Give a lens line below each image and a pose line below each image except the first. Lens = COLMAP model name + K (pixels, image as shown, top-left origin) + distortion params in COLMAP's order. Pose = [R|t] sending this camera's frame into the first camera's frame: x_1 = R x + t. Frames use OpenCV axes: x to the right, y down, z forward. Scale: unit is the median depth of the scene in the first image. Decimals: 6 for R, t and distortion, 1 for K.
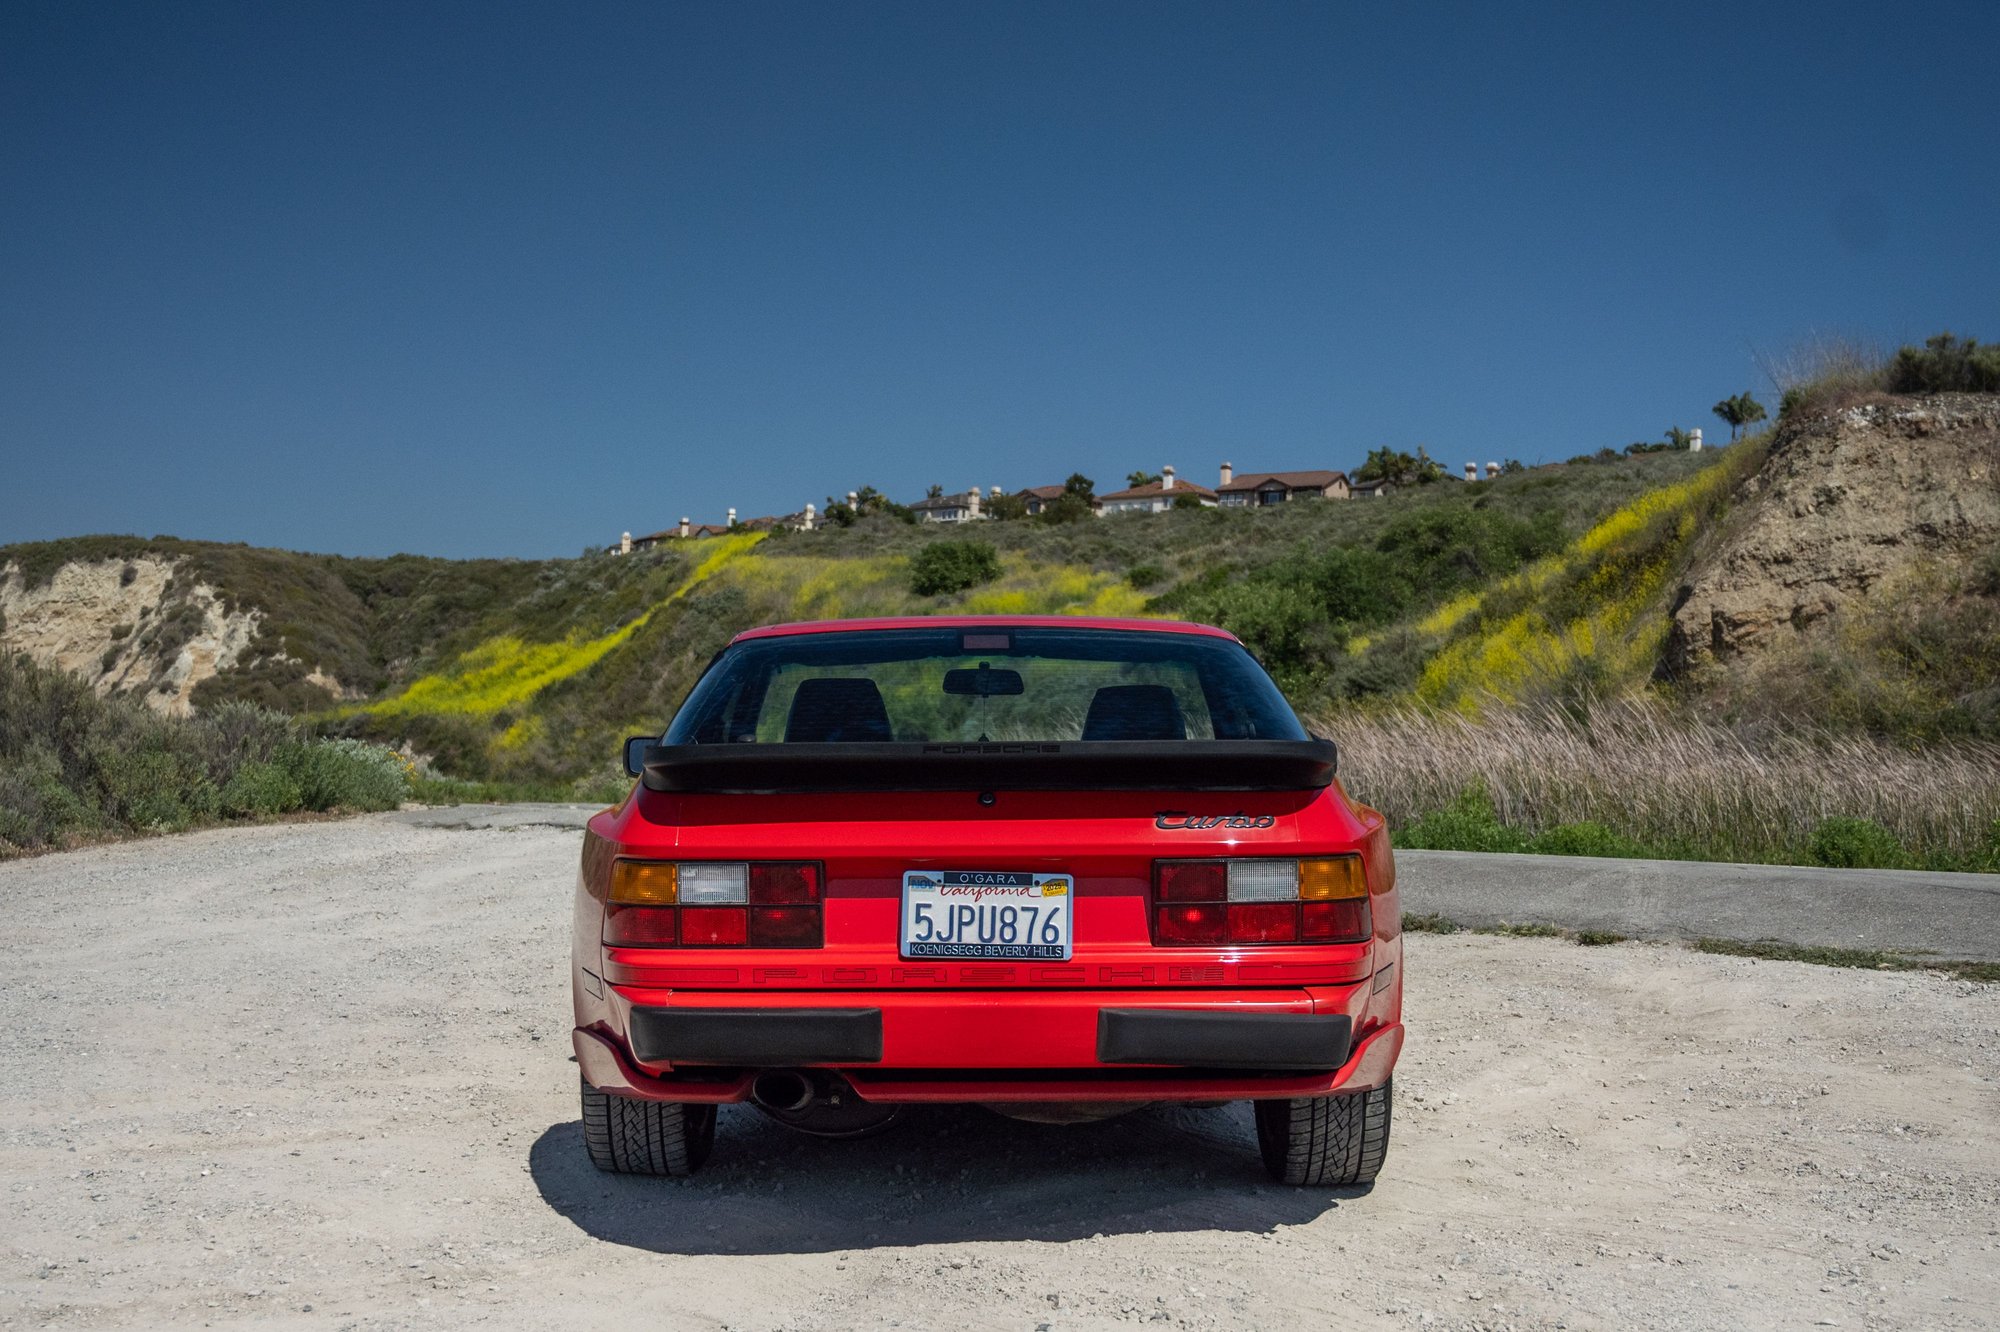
lens RADIAL K [[2476.4, 0, 1000.0], [0, 2476.4, 666.0], [0, 0, 1]] dist [-0.014453, 0.022279]
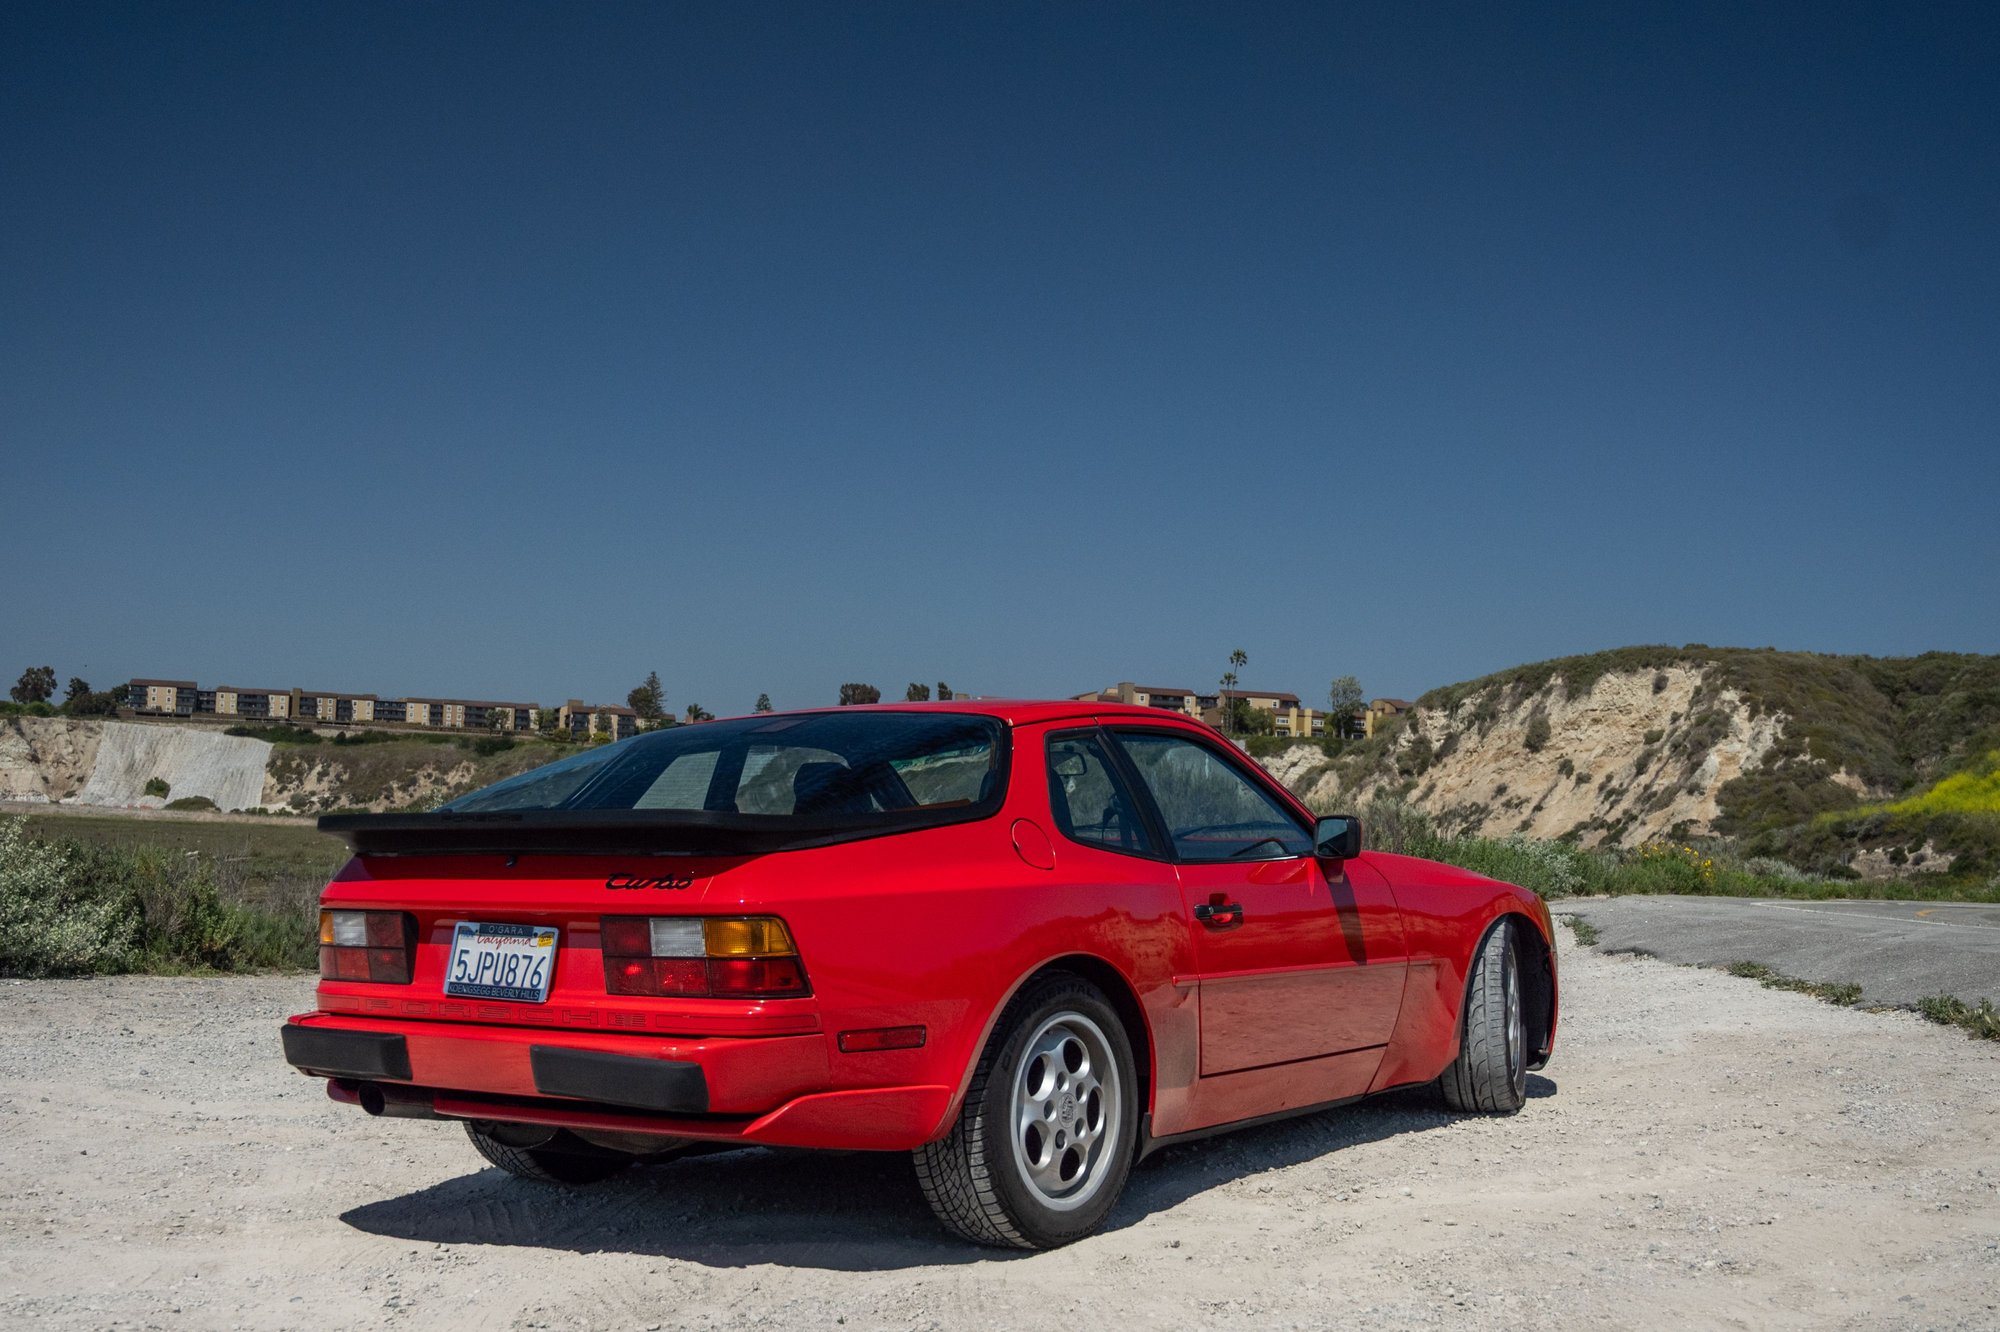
lens RADIAL K [[2374.4, 0, 932.7], [0, 2374.4, 670.0], [0, 0, 1]] dist [-0.023789, -0.008457]
pose [[0.803285, -0.040259, -0.594233, 0.082214], [0.015646, 0.998795, -0.046517, 0.001878], [0.595389, 0.028069, 0.802947, 0.021957]]
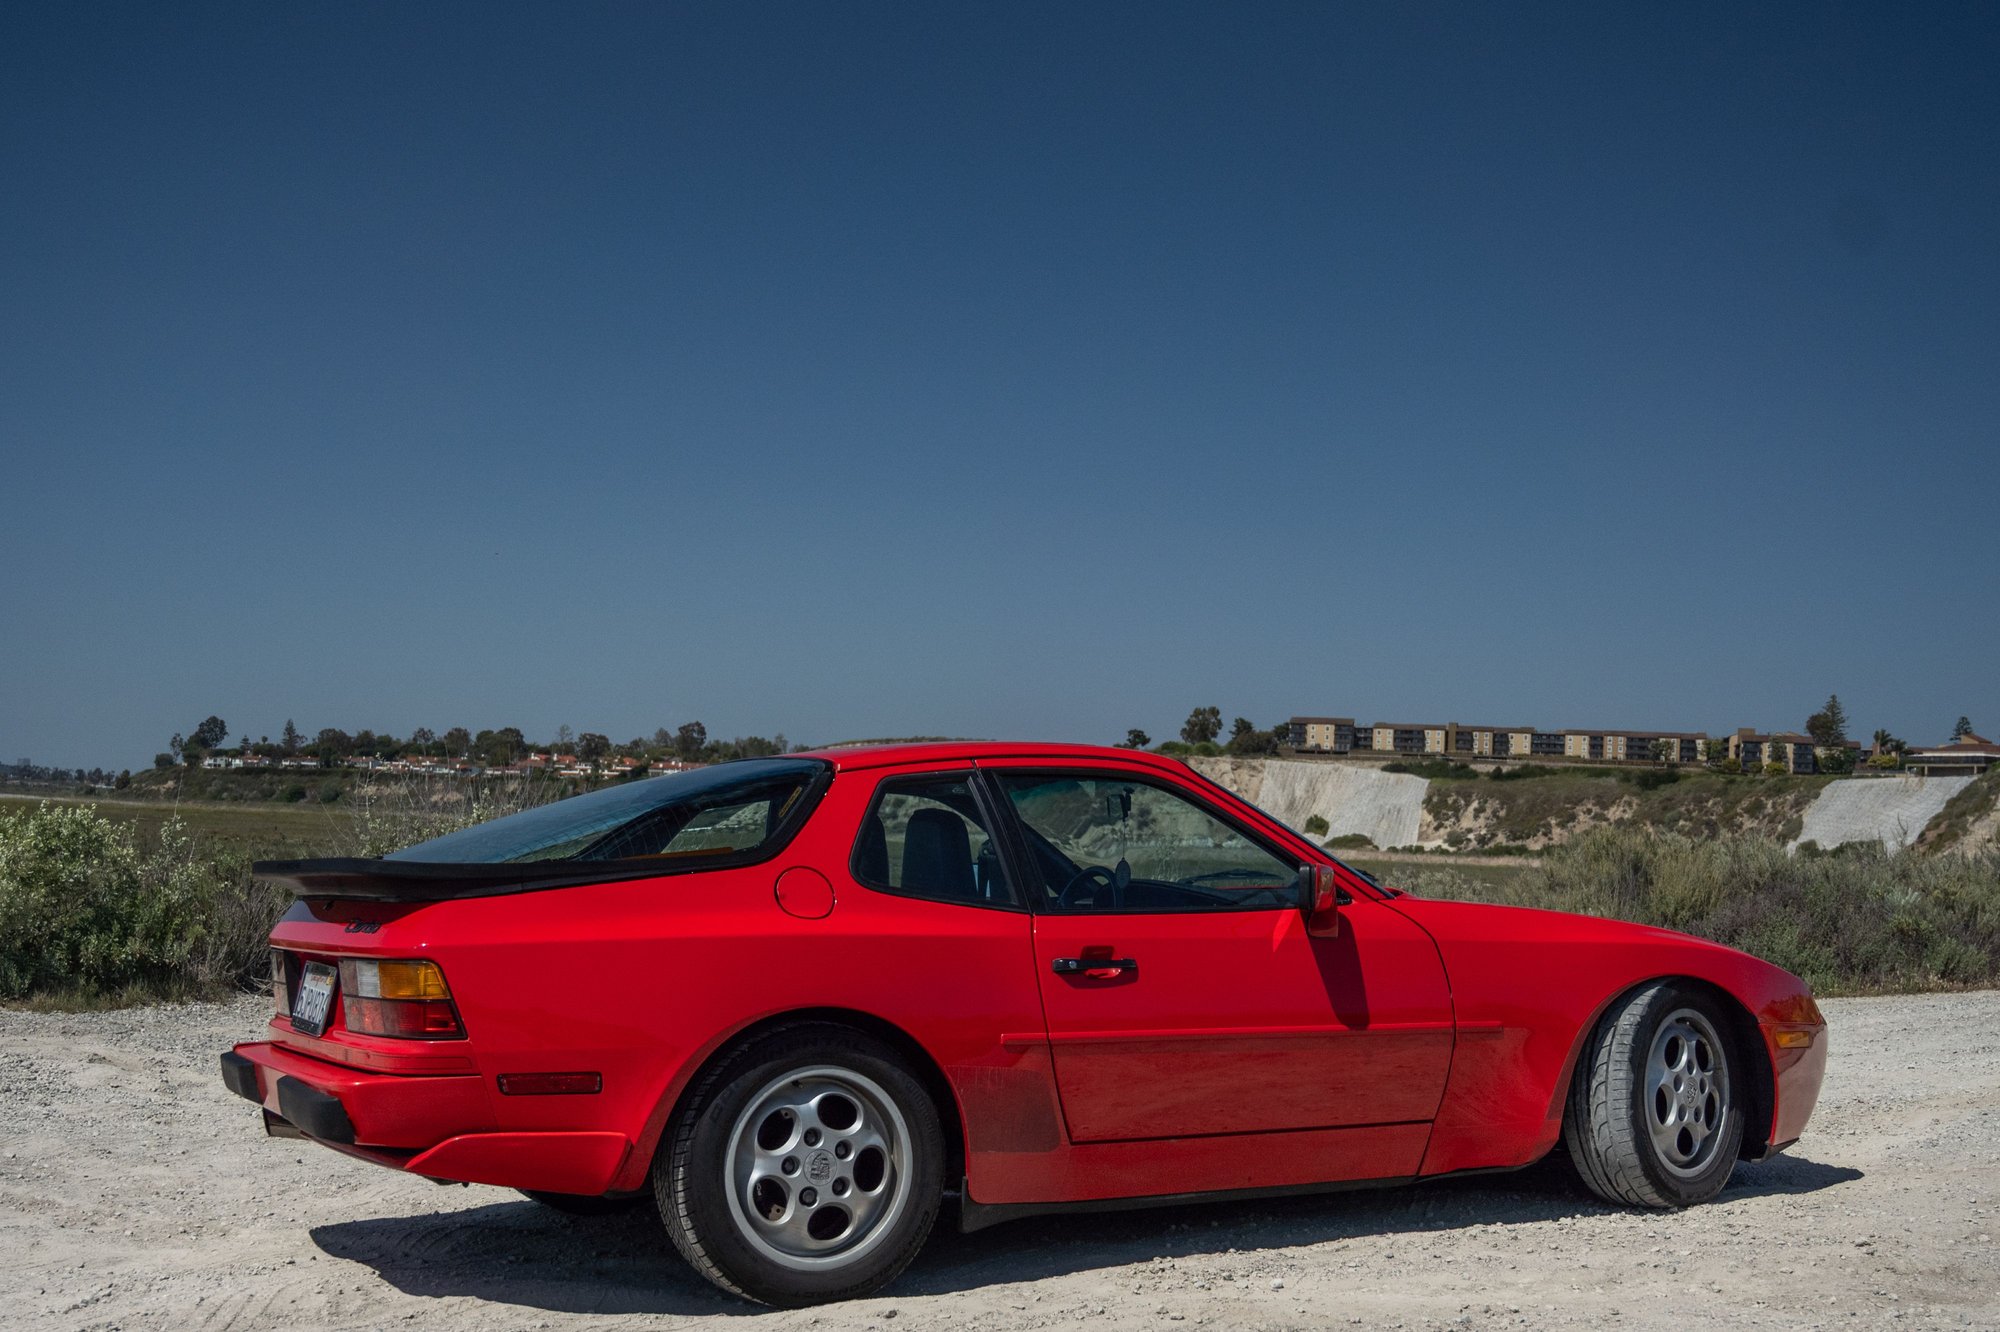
lens RADIAL K [[2476.4, 0, 1000.0], [0, 2476.4, 666.0], [0, 0, 1]] dist [-0.014453, 0.022279]
pose [[0.458143, -0.070669, -0.886065, 0.128025], [0.020495, 0.997409, -0.068953, 0.002601], [0.888642, 0.013430, 0.458404, 0.073501]]
